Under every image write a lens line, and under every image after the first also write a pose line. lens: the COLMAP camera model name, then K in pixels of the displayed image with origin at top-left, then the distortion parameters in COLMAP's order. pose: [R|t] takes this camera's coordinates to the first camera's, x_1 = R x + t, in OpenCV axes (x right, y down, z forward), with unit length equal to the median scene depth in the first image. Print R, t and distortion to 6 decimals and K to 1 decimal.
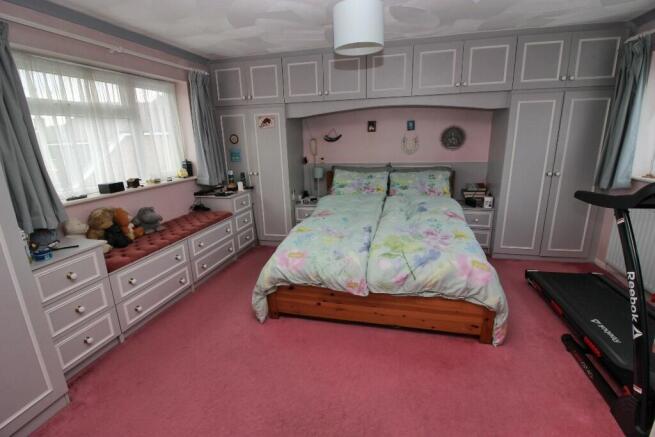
lens RADIAL K [[303.1, 0, 336.1], [0, 303.1, 216.2], [0, 0, 1]] dist [-0.001907, -0.000487]
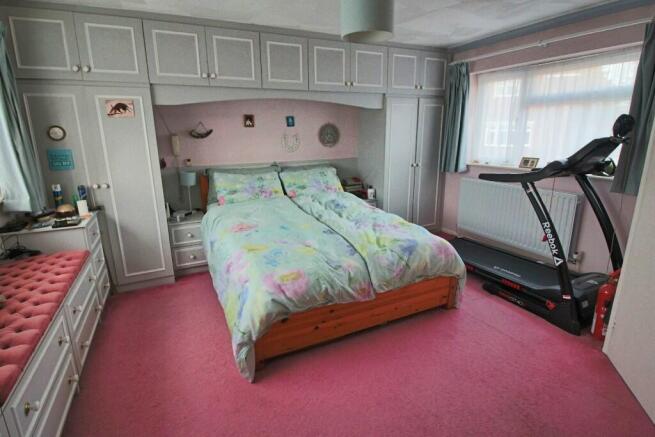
lens RADIAL K [[335.7, 0, 325.4], [0, 335.7, 214.7], [0, 0, 1]] dist [-0.000282, -0.000619]
pose [[0.779129, -0.134899, 0.612176, -0.363477], [0.151299, 0.988167, 0.025191, -0.025713], [-0.608331, 0.072994, 0.790320, 0.145062]]
